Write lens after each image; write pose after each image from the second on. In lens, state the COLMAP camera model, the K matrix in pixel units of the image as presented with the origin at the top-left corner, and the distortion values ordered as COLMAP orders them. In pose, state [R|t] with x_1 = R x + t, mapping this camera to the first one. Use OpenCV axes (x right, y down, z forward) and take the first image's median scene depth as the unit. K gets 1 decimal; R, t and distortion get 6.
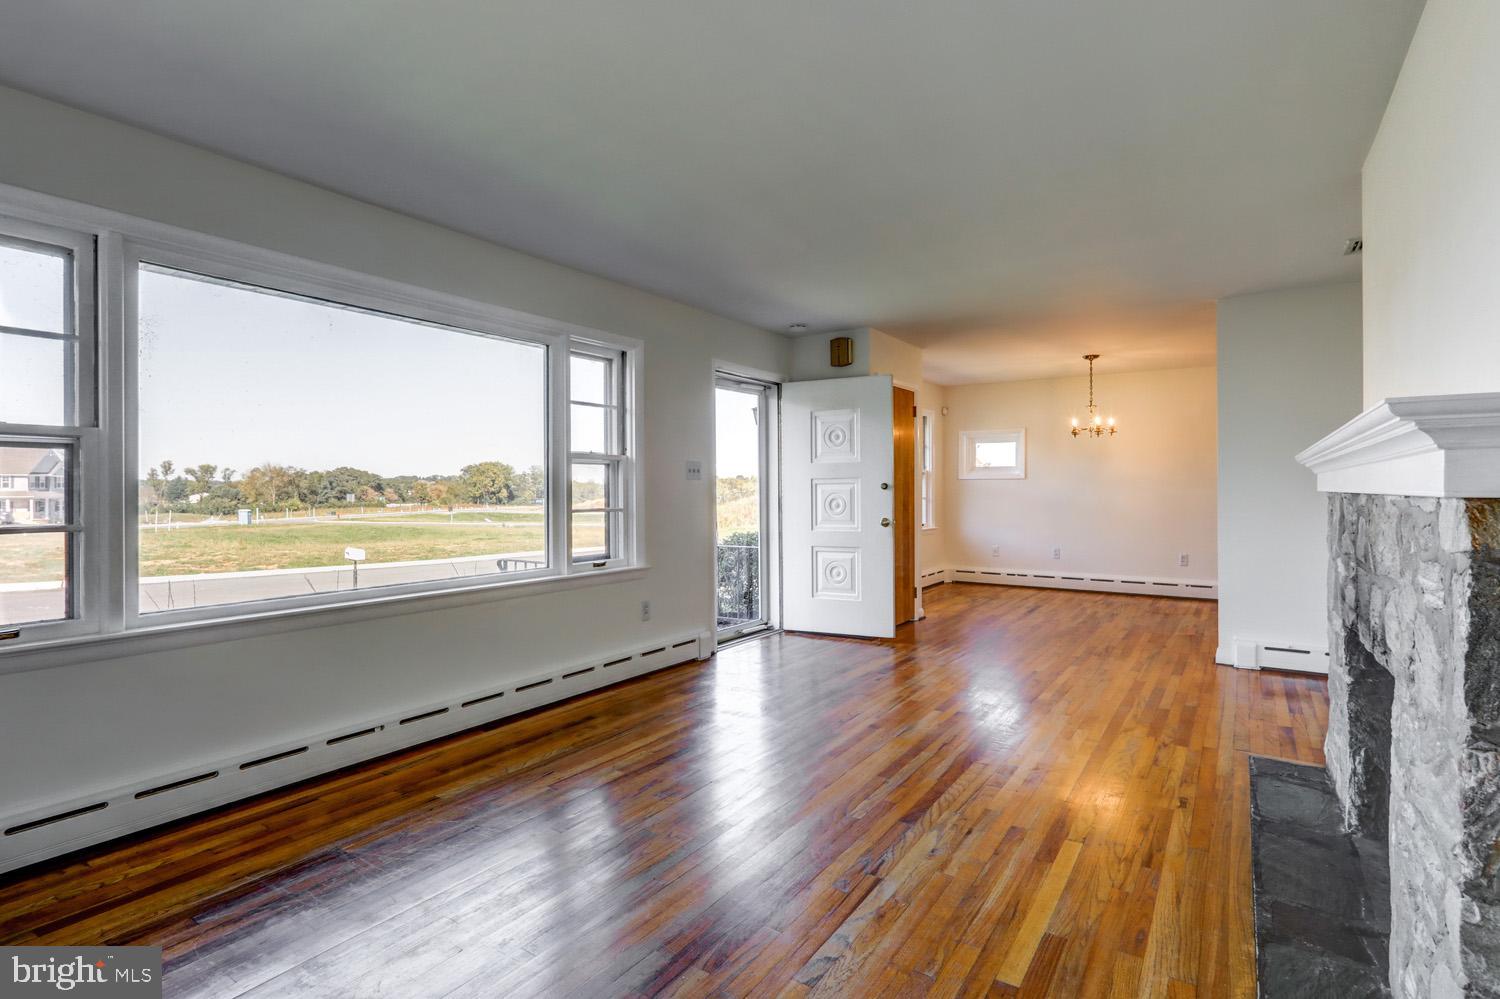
lens RADIAL K [[724.2, 0, 737.4], [0, 724.2, 493.3], [0, 0, 1]] dist [-0.006640, 0.003581]
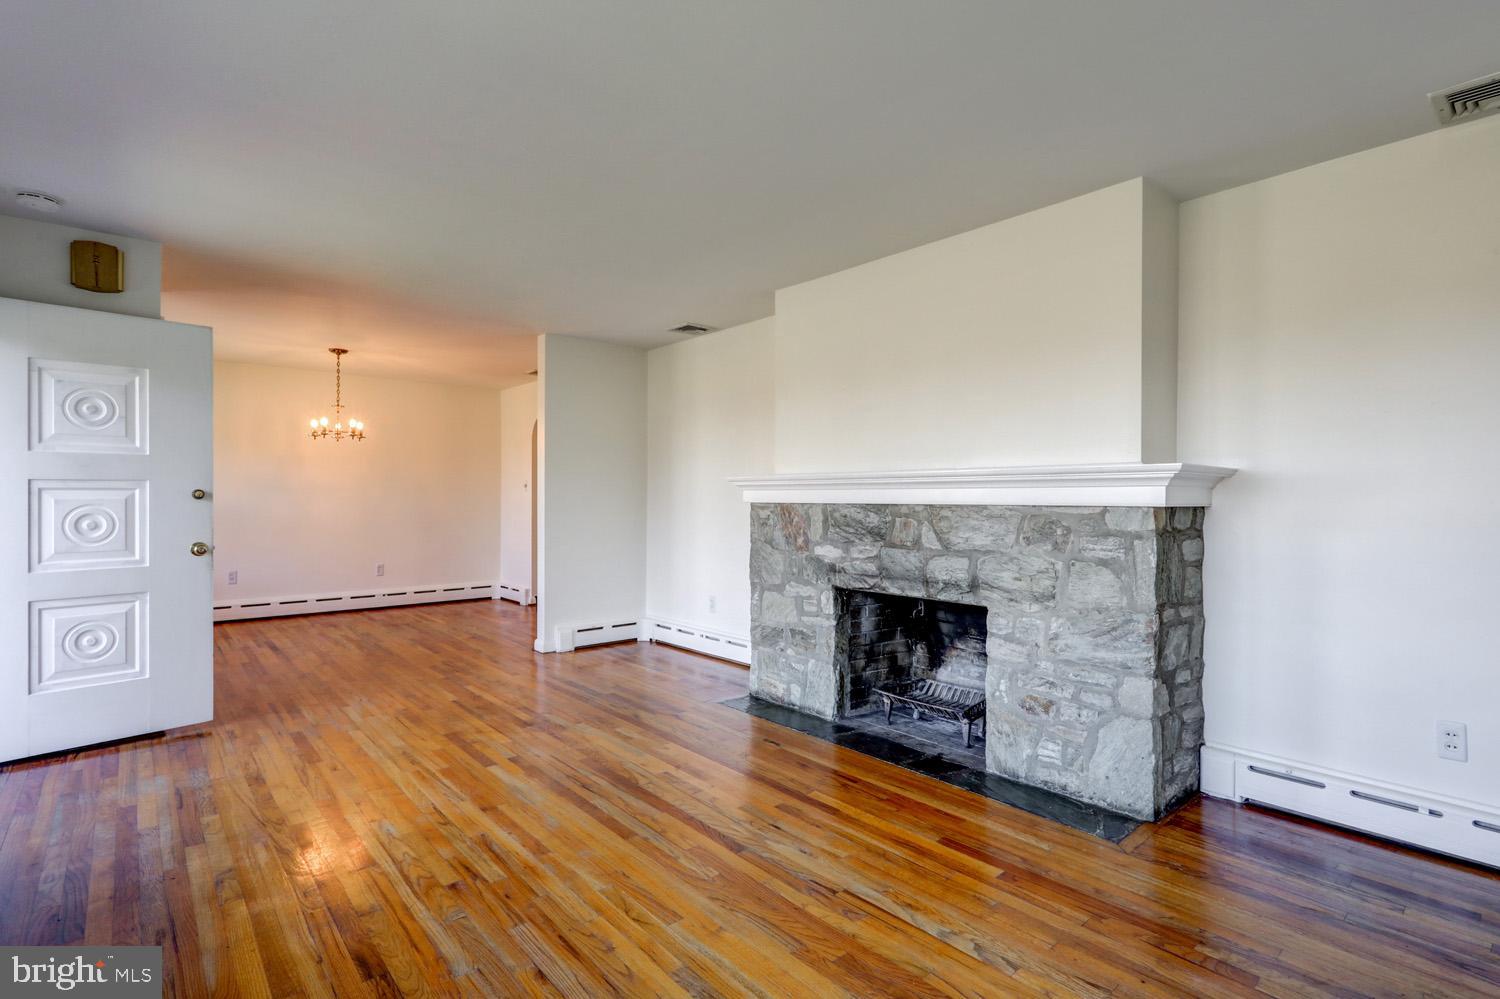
lens RADIAL K [[724.2, 0, 765.1], [0, 724.2, 498.3], [0, 0, 1]] dist [-0.006640, 0.003581]
pose [[0.227766, 0.003752, 0.973709, -0.170053], [0.000503, 0.999992, -0.003971, -0.001633], [-0.973716, 0.001394, 0.227762, 0.184980]]
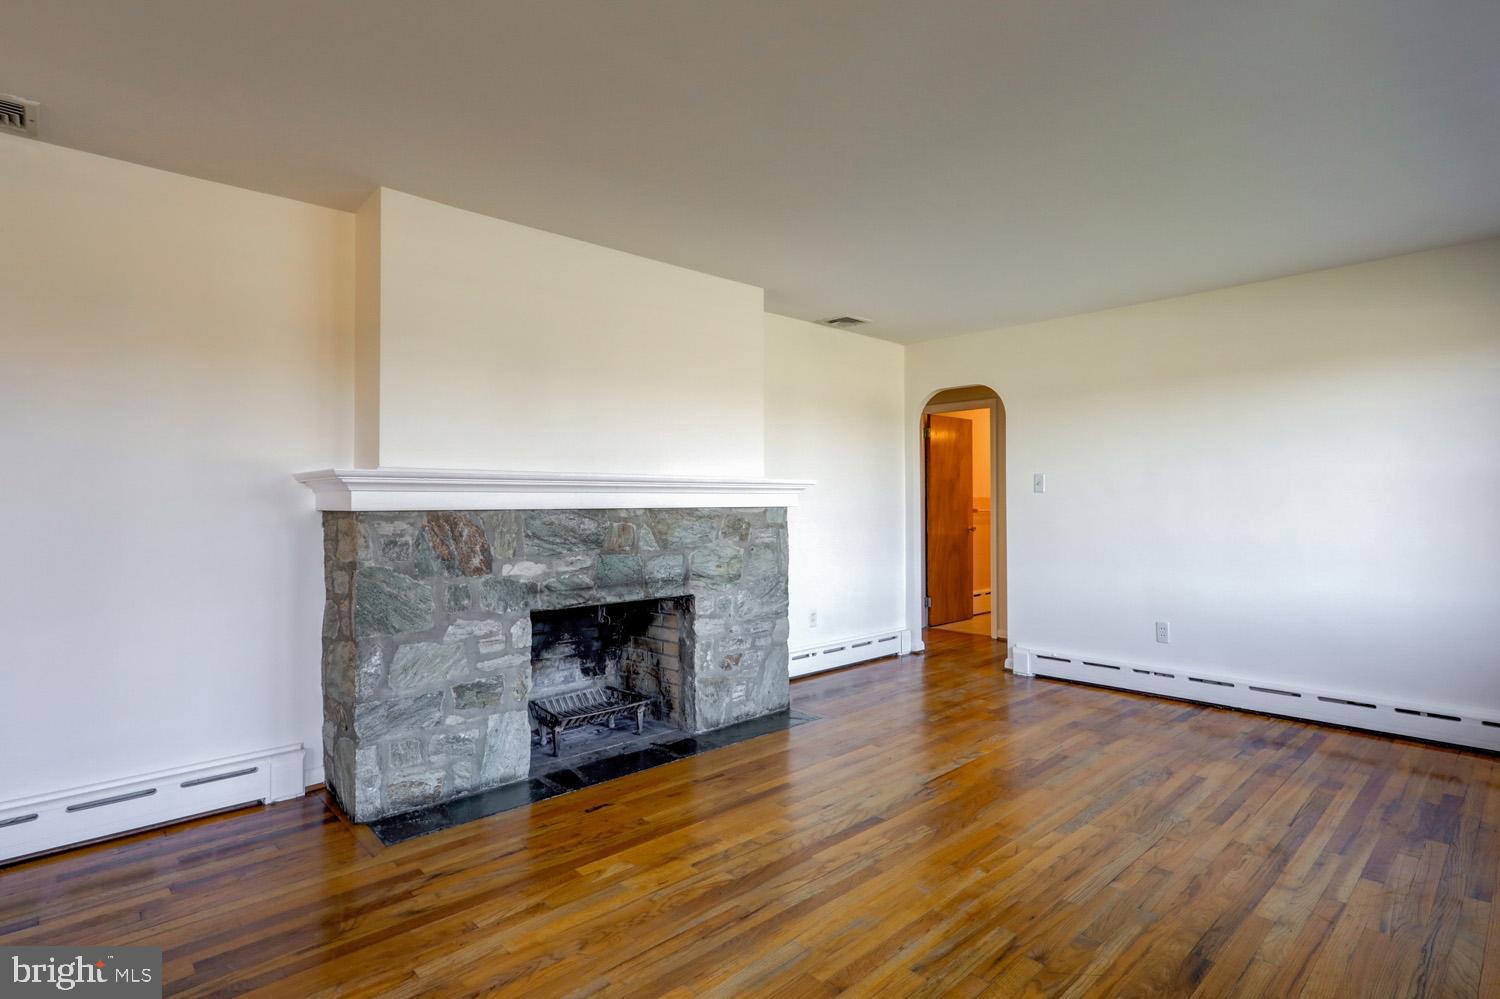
lens RADIAL K [[724.2, 0, 754.9], [0, 724.2, 495.7], [0, 0, 1]] dist [-0.006640, 0.003581]
pose [[-0.976292, 0.010900, 0.216185, 0.042926], [0.009500, 0.999927, -0.007517, -0.002995], [-0.216251, -0.005285, -0.976324, 0.510517]]
